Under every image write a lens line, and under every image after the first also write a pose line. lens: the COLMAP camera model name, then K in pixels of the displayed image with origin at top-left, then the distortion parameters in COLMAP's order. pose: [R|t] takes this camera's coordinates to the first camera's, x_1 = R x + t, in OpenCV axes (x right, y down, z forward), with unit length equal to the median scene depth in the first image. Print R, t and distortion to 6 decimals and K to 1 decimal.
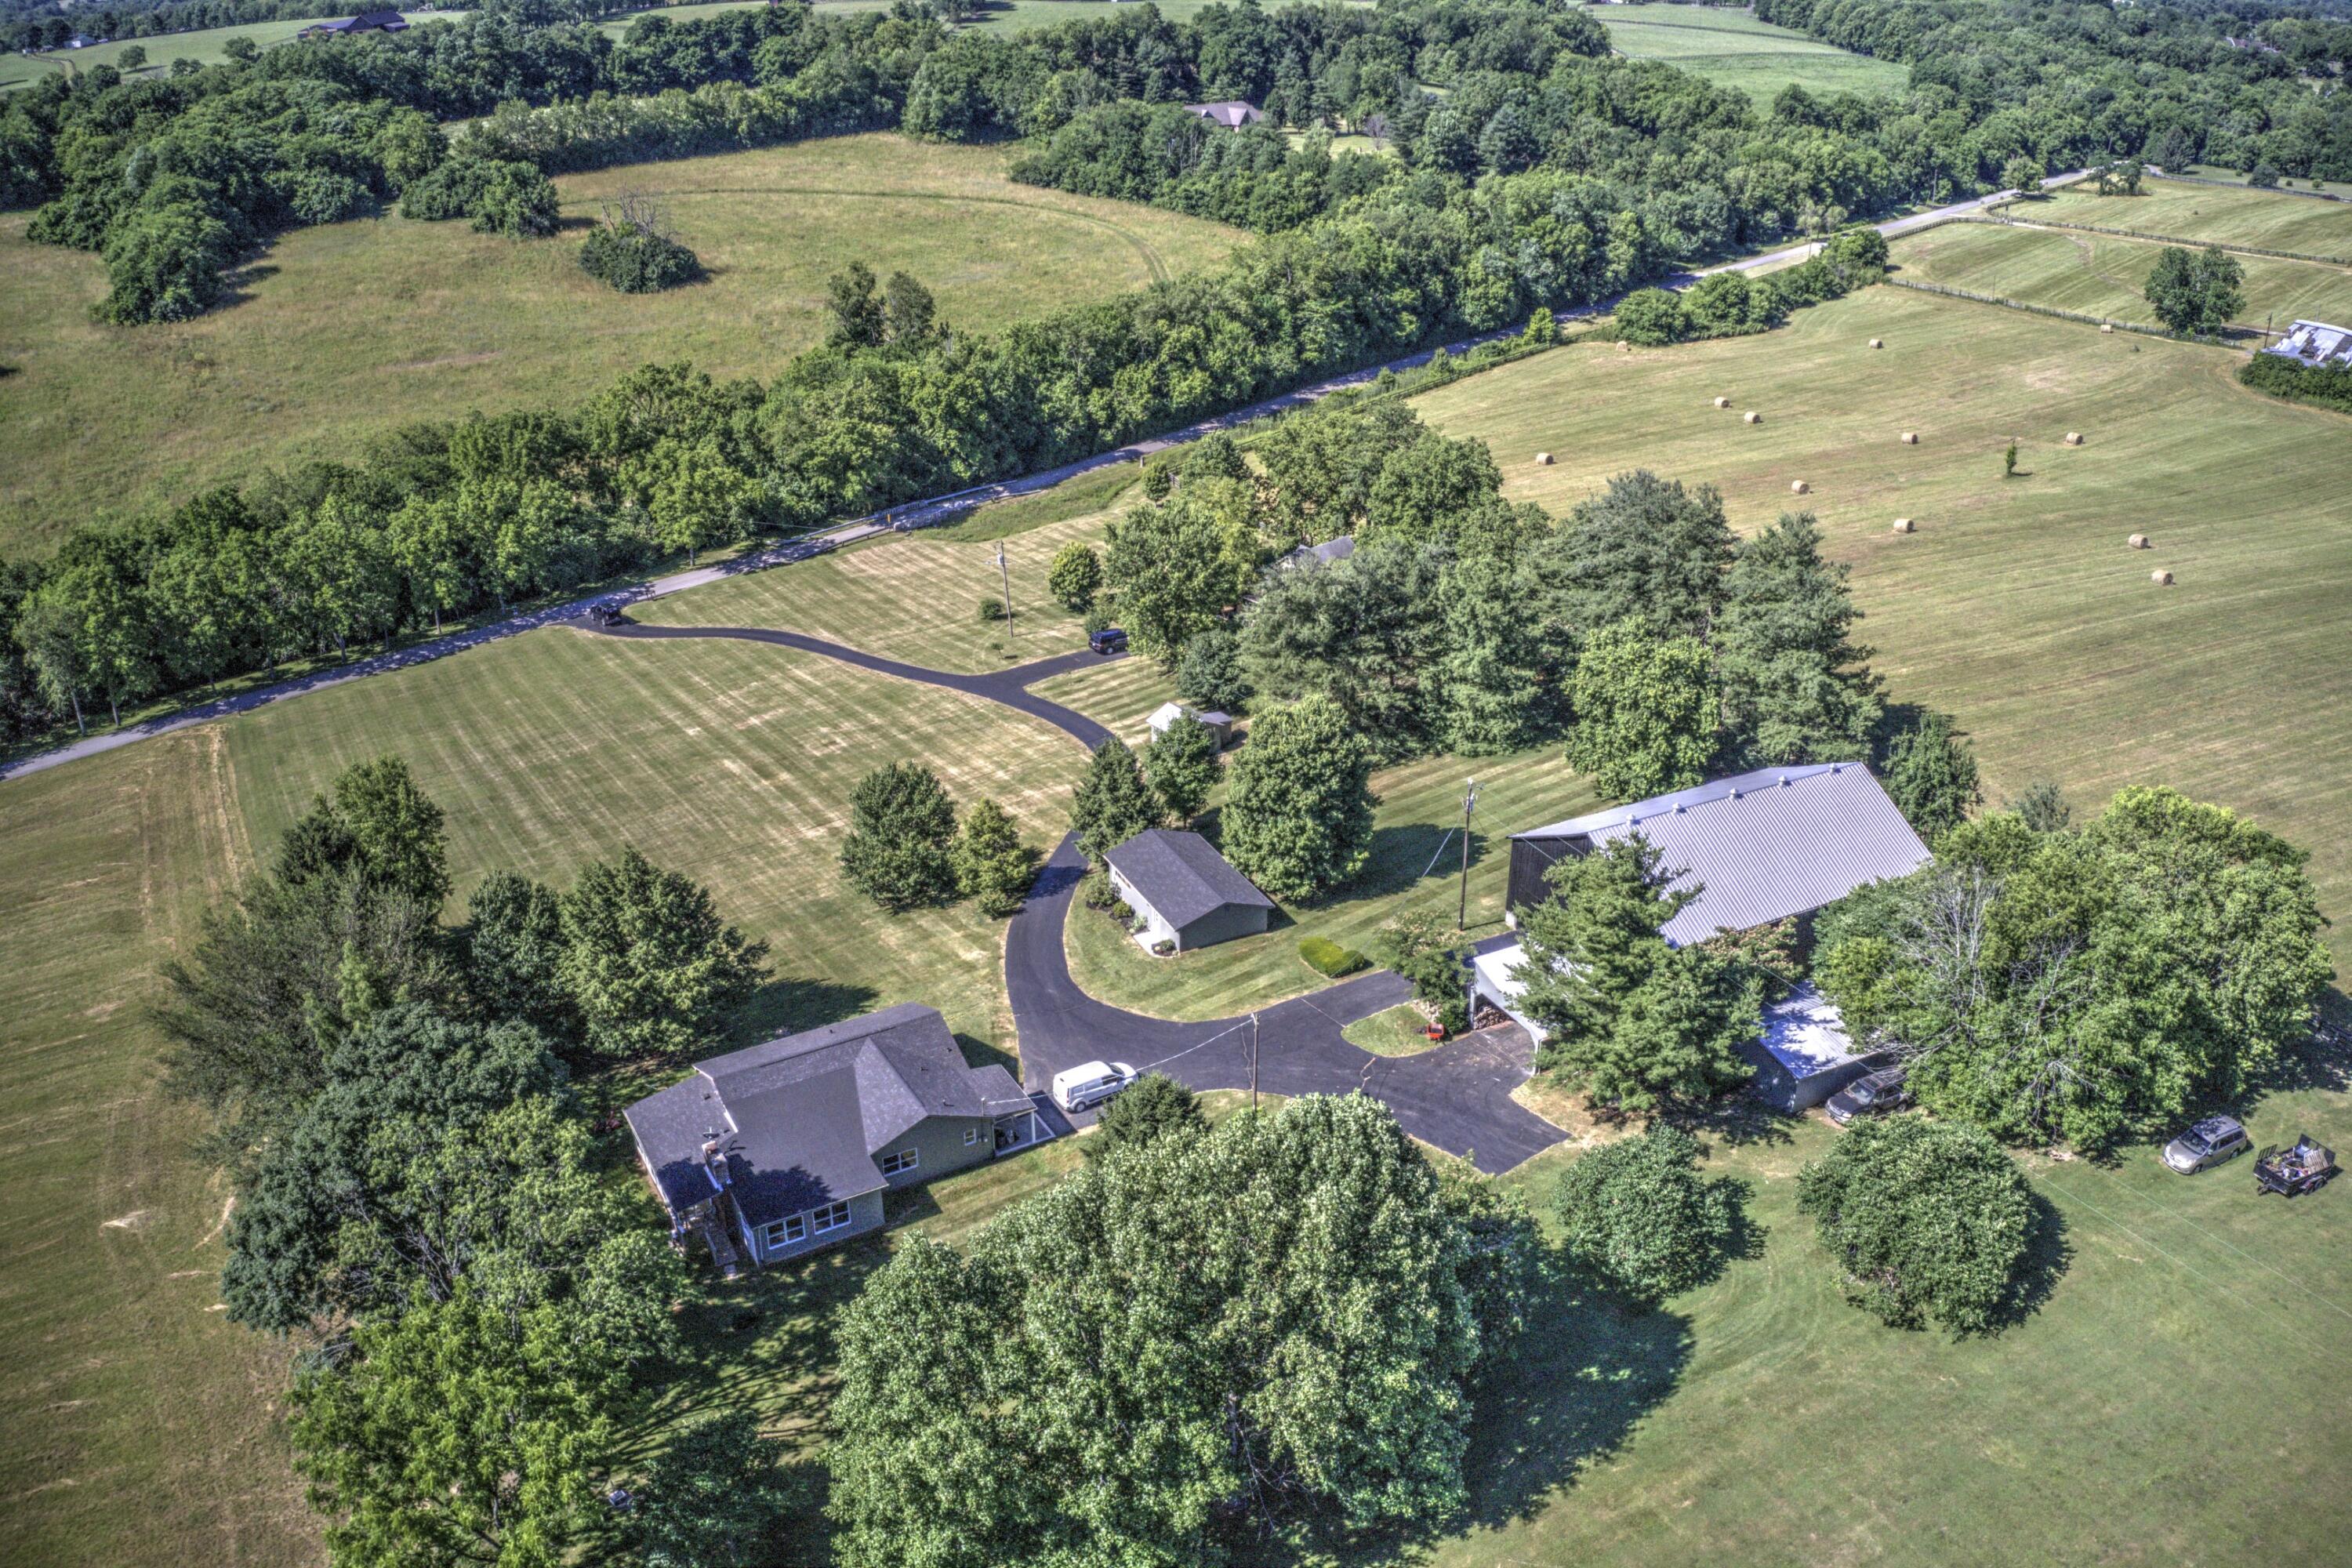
lens RADIAL K [[1897.7, 0, 1139.3], [0, 1897.7, 783.2], [0, 0, 1]] dist [-0.198383, 0.030359]
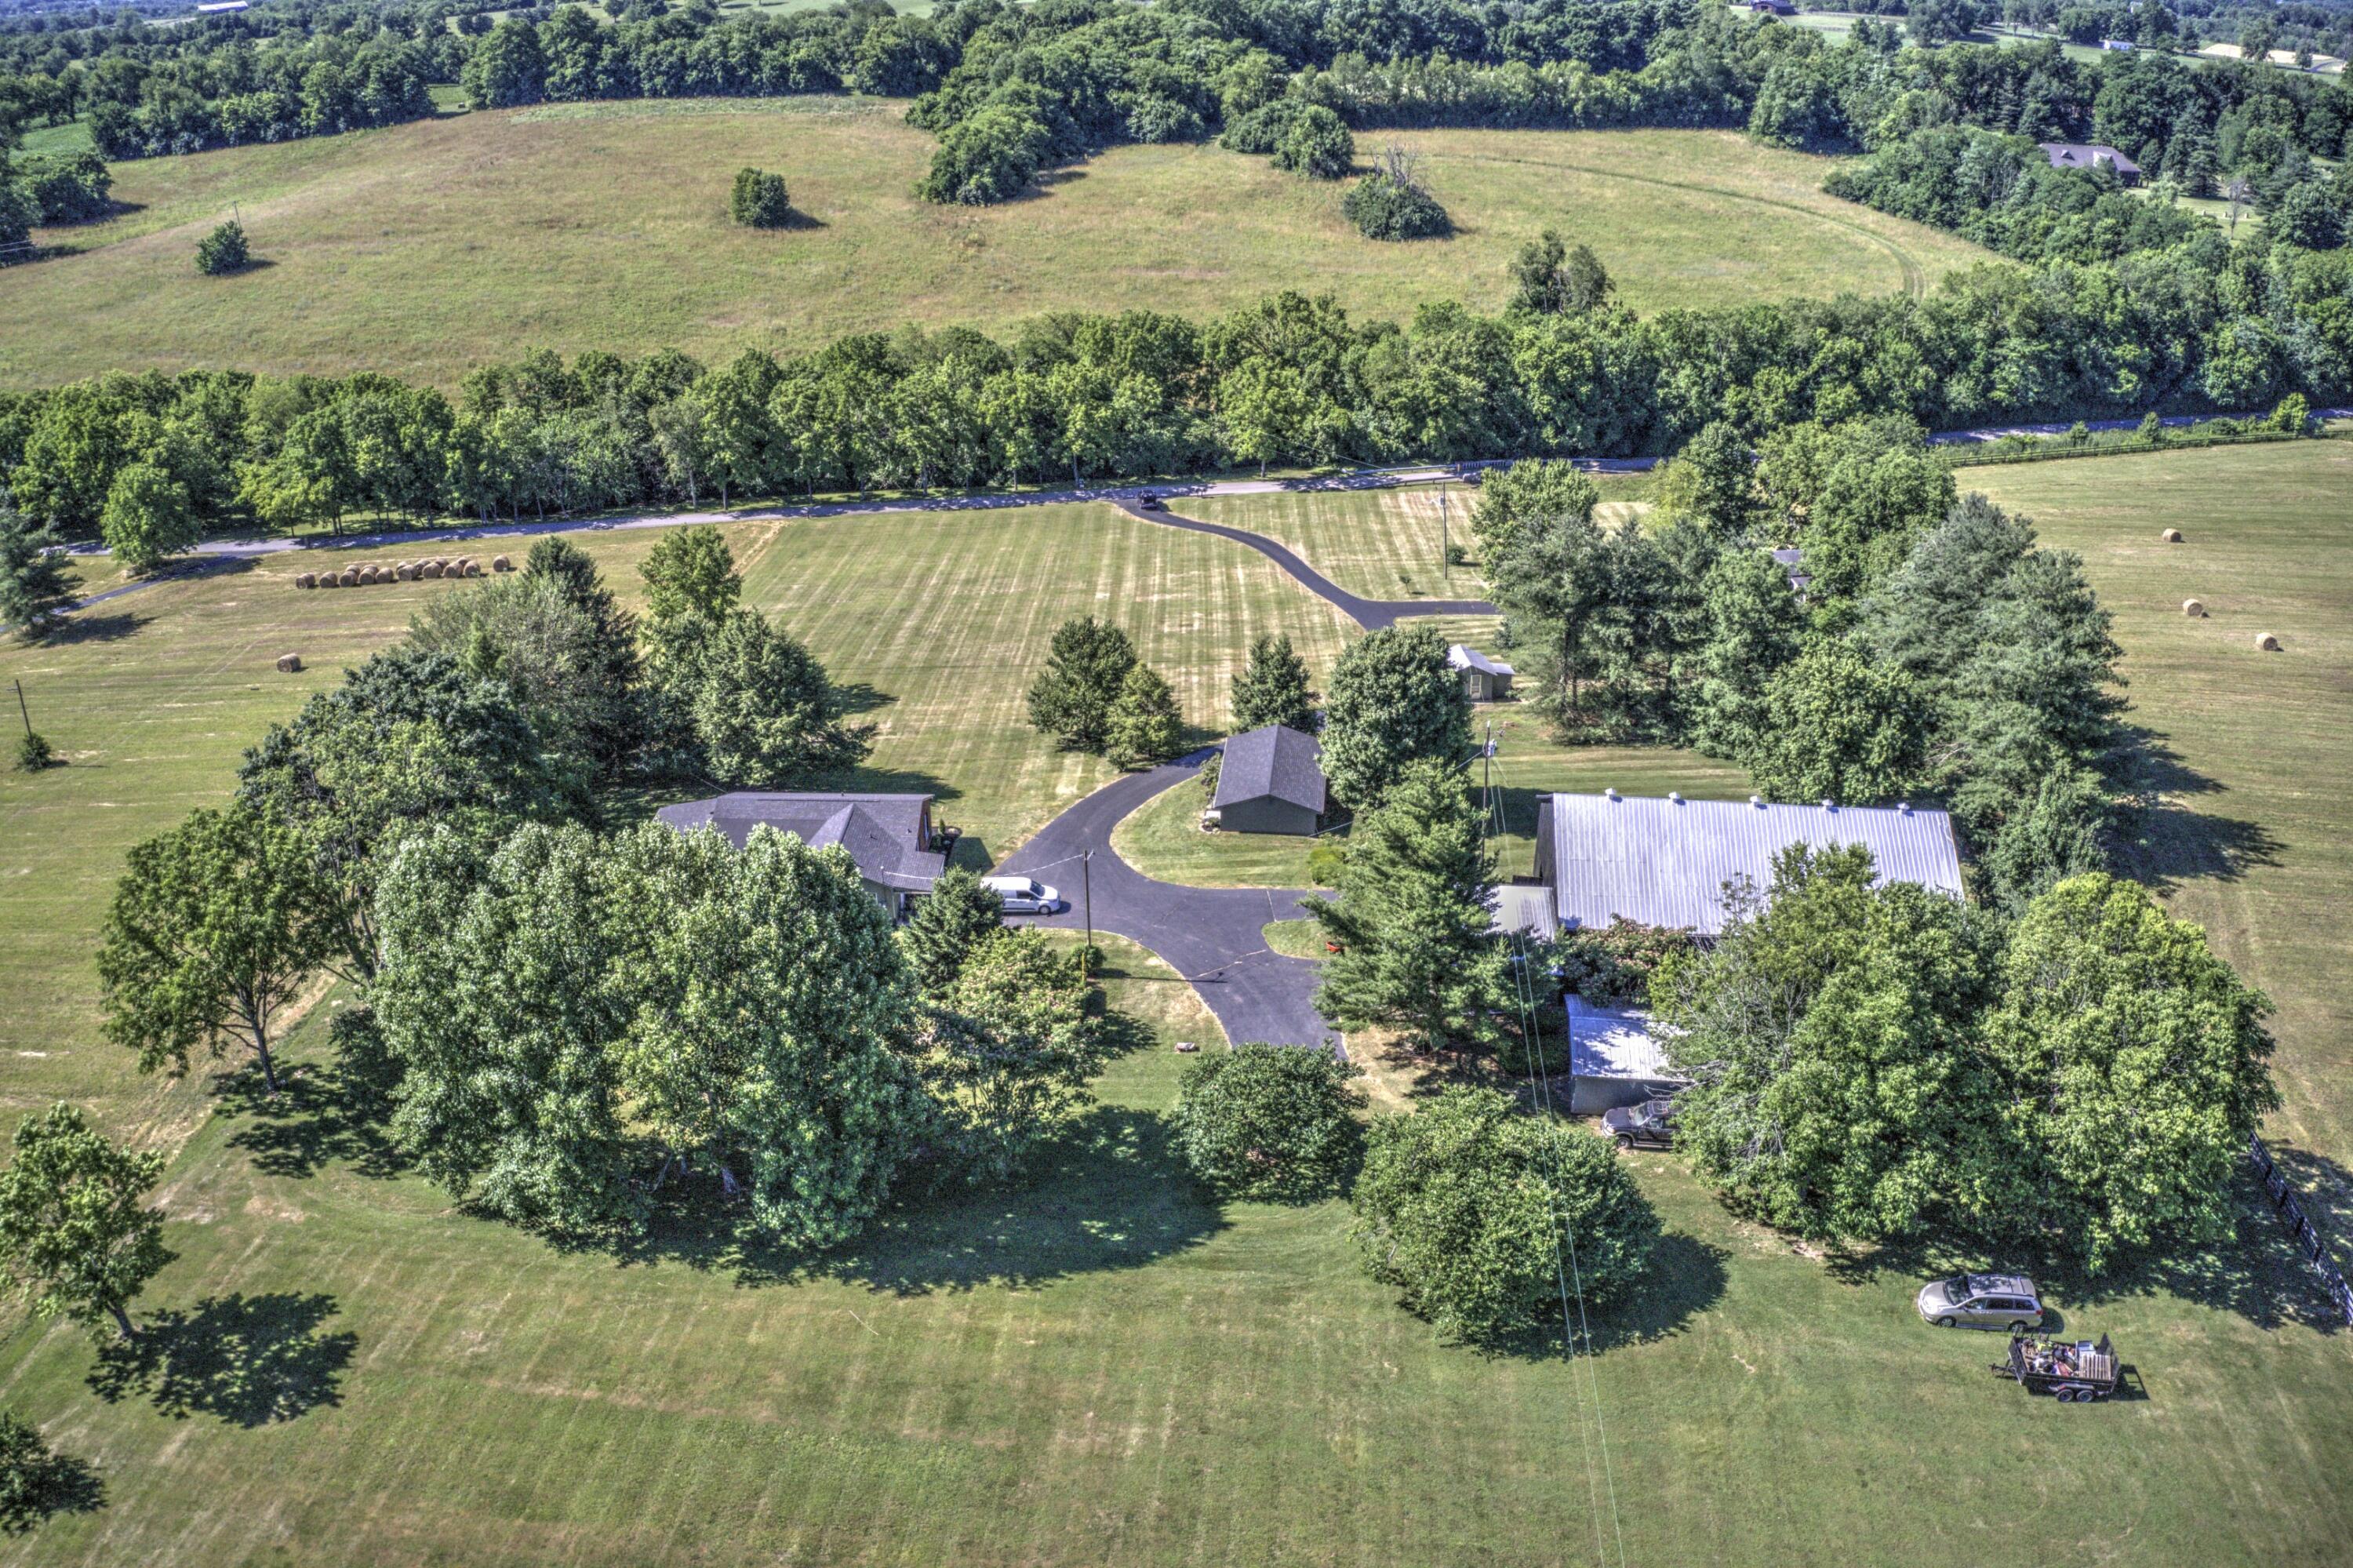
lens RADIAL K [[1898.5, 0, 1139.7], [0, 1898.5, 783.2], [0, 0, 1]] dist [-0.198383, 0.030359]
pose [[0.845398, 0.230620, -0.481785, 0.198328], [-0.231847, 0.971023, 0.057980, 0.005554], [0.481196, 0.062684, 0.874369, 0.025980]]
